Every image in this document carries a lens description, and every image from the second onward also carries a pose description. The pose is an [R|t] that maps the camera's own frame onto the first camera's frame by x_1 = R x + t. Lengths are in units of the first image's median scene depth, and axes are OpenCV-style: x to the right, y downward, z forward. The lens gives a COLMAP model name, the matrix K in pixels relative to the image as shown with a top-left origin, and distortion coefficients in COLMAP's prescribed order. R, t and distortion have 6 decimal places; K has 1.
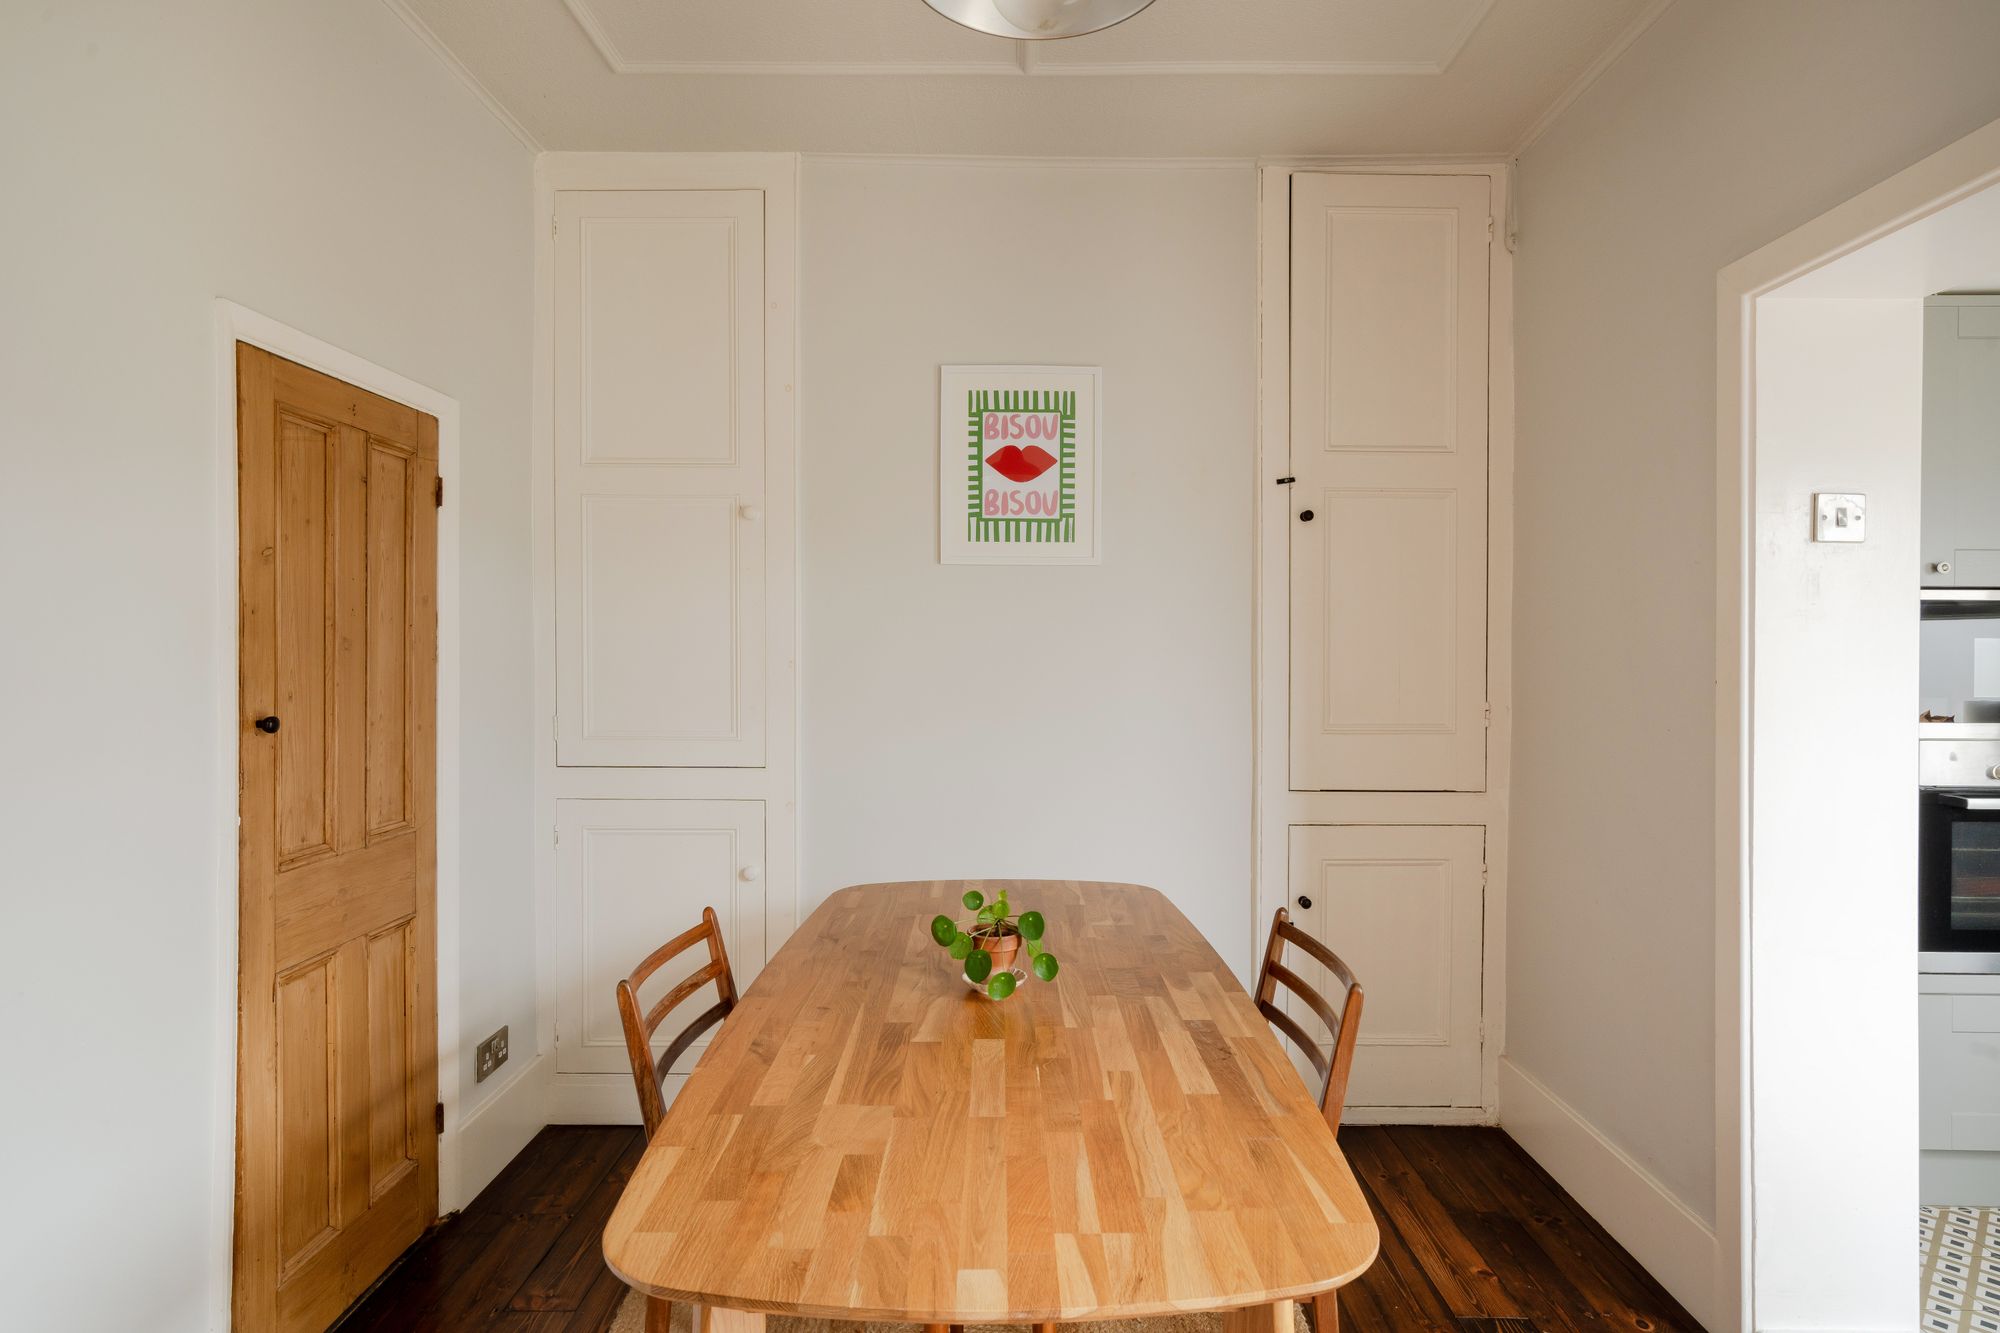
lens RADIAL K [[1037.9, 0, 1003.9], [0, 1037.9, 663.0], [0, 0, 1]] dist [0.000696, -0.000453]
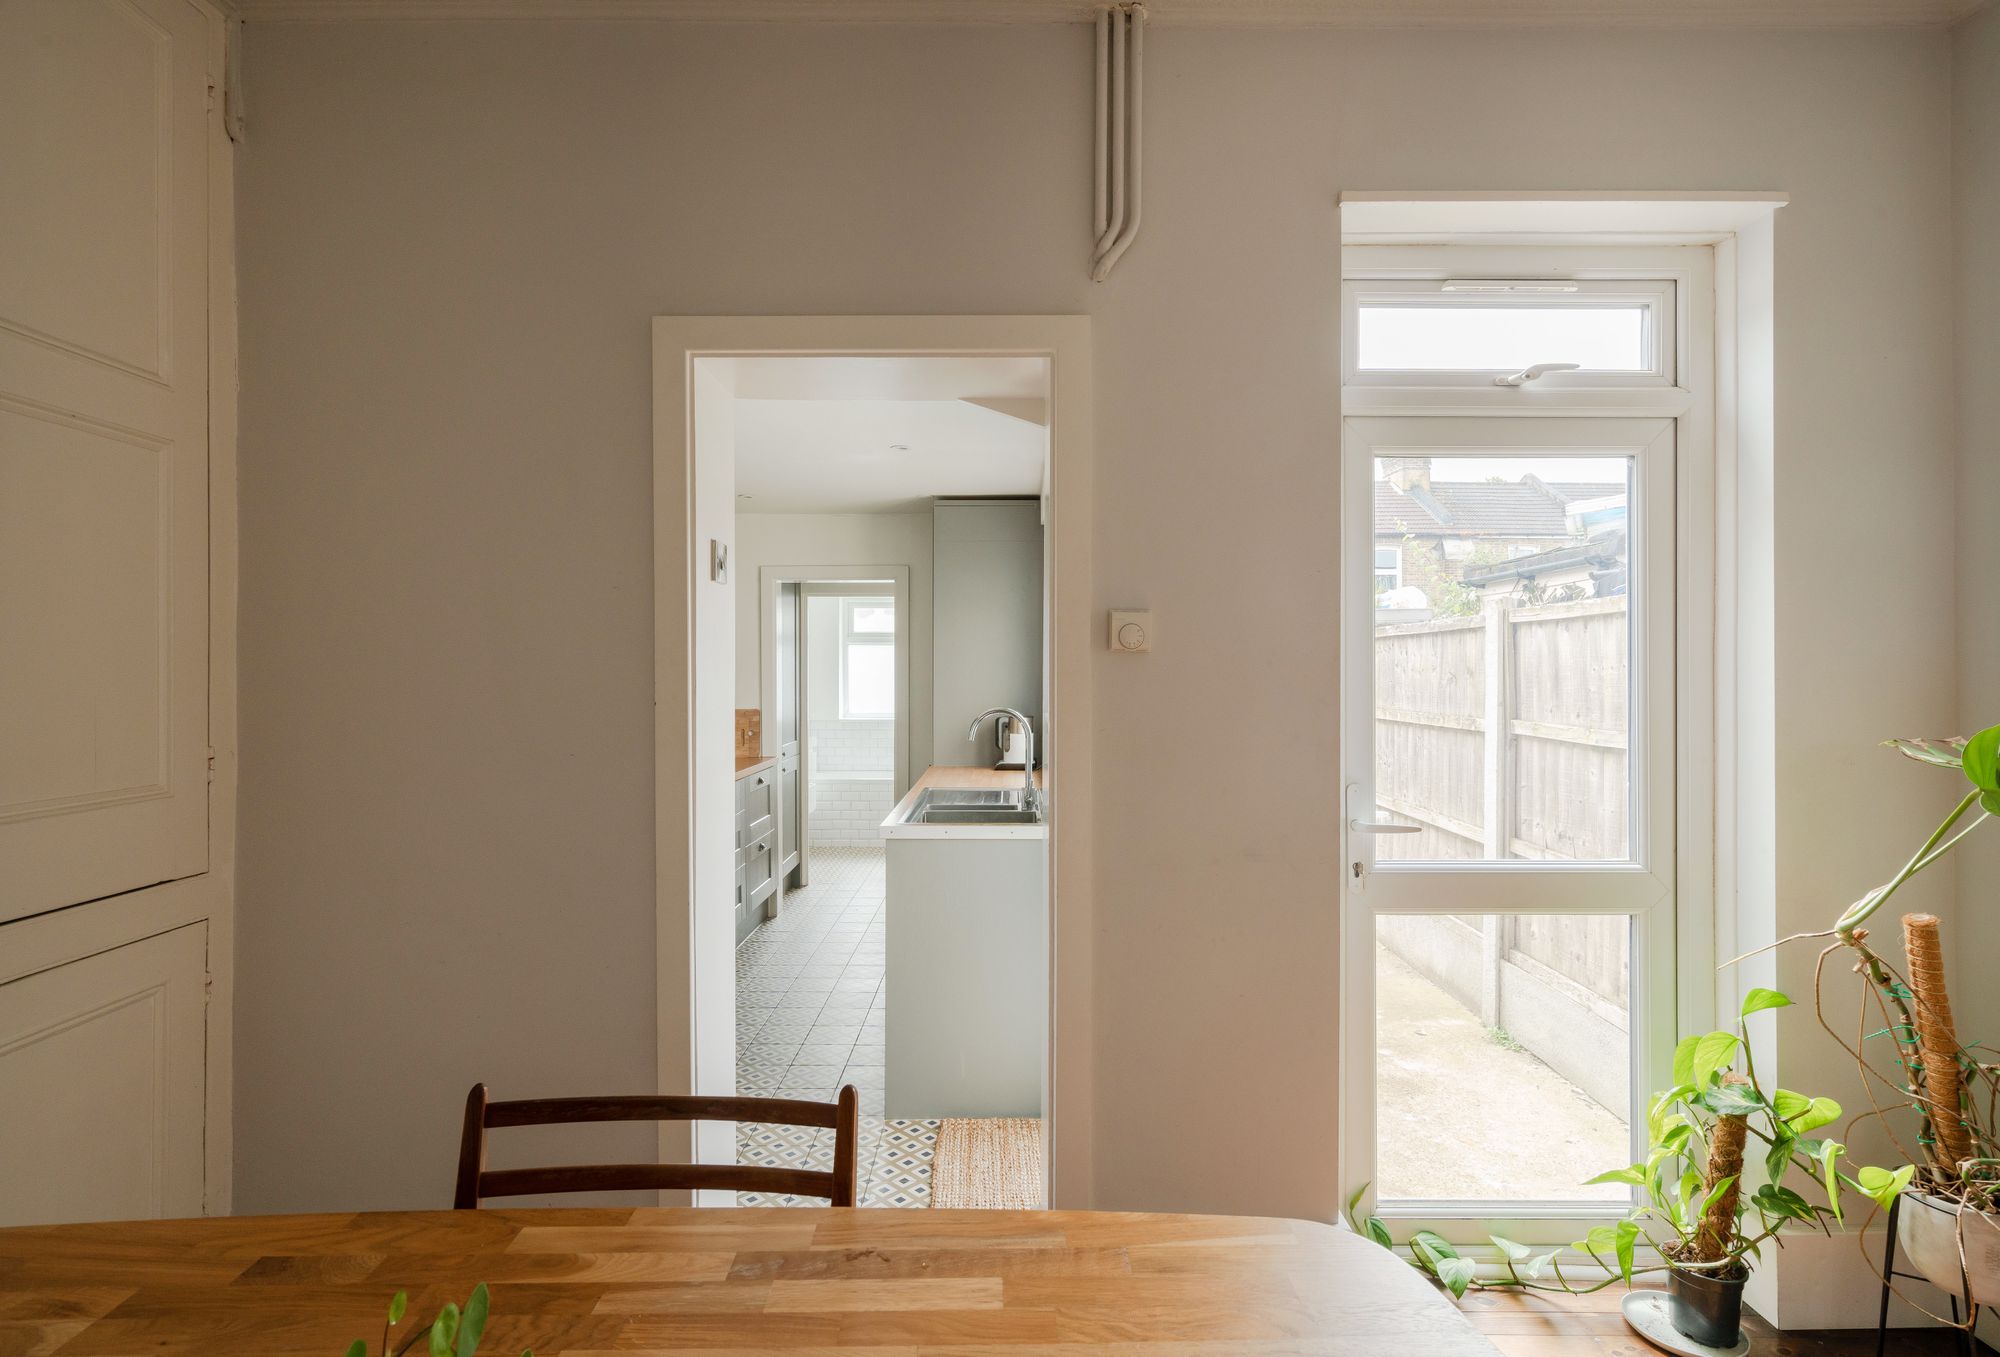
lens RADIAL K [[986.7, 0, 1009.6], [0, 986.7, 661.7], [0, 0, 1]] dist [0.003320, 0.000331]
pose [[-0.018144, 0.005695, 0.999819, -0.225327], [0.014790, 0.999876, -0.005427, -0.008972], [-0.999726, 0.014689, -0.018226, 0.451518]]
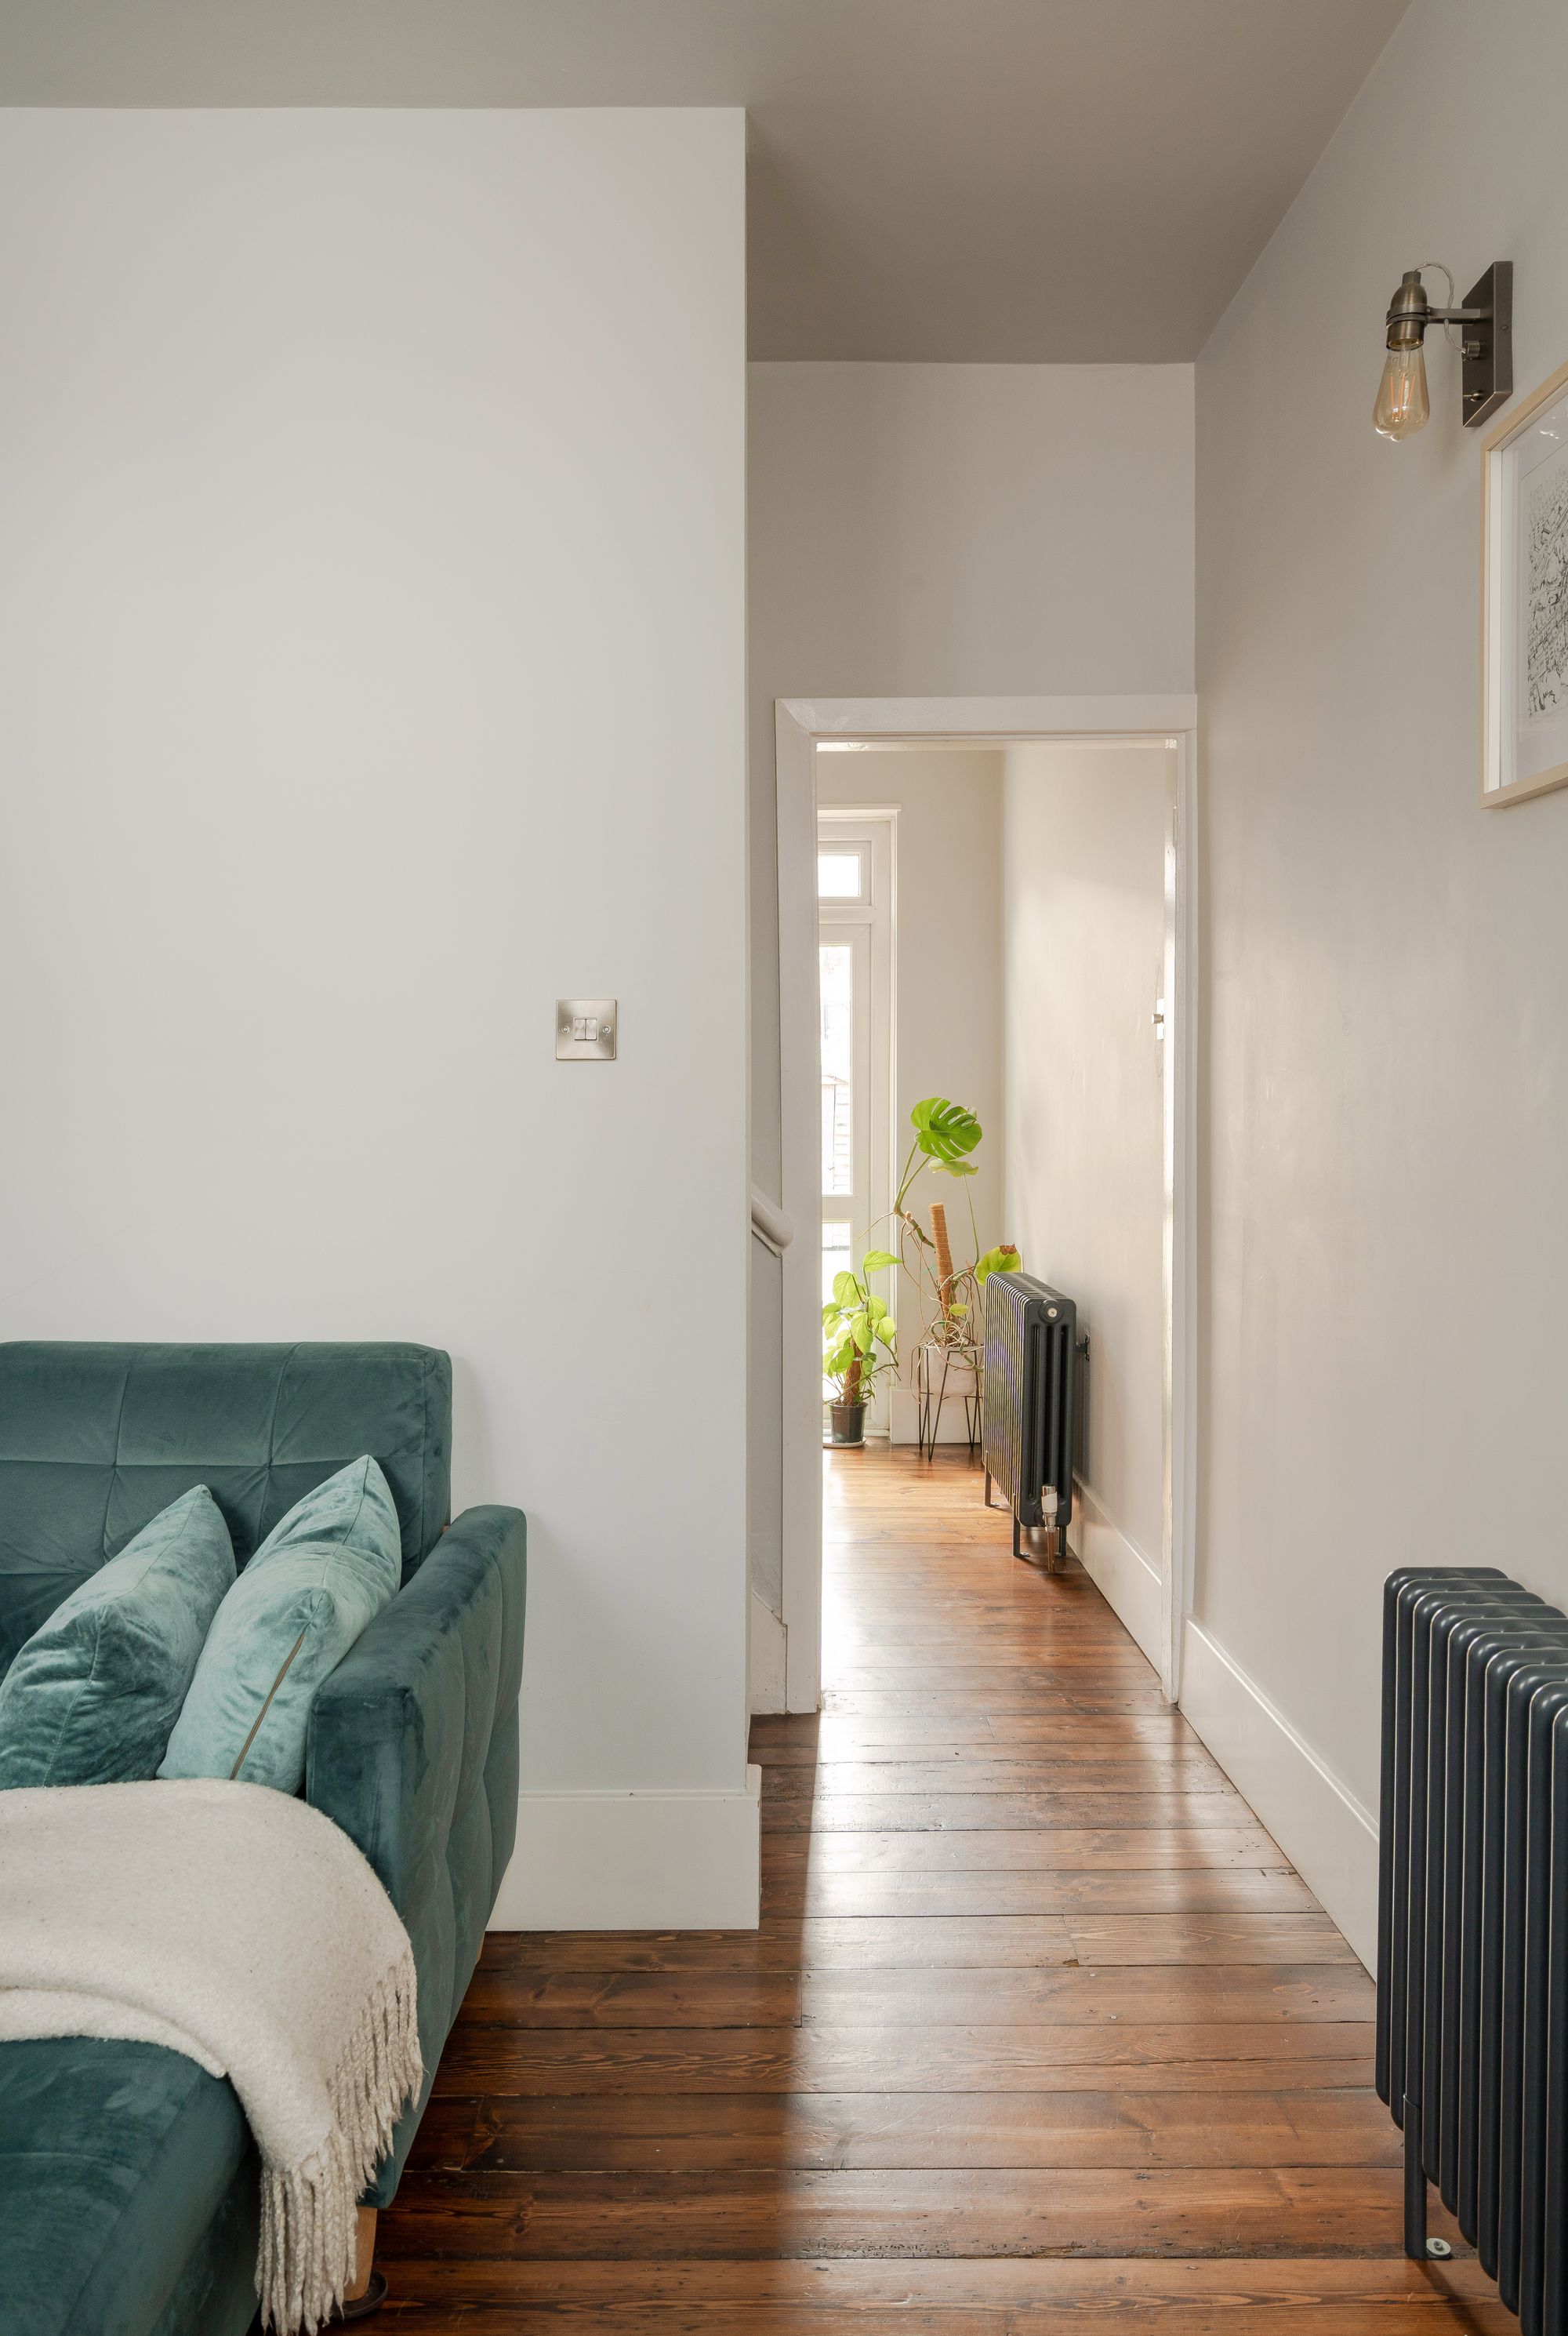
lens RADIAL K [[1946.6, 0, 784.0], [0, 1946.6, 1168.0], [0, 0, 1]] dist [-0.000513, -0.000570]
pose [[-0.014080, -0.025826, 0.999567, -1.992846], [0.010739, 0.999605, 0.025979, 0.053879], [-0.999843, 0.011100, -0.013797, 0.067788]]
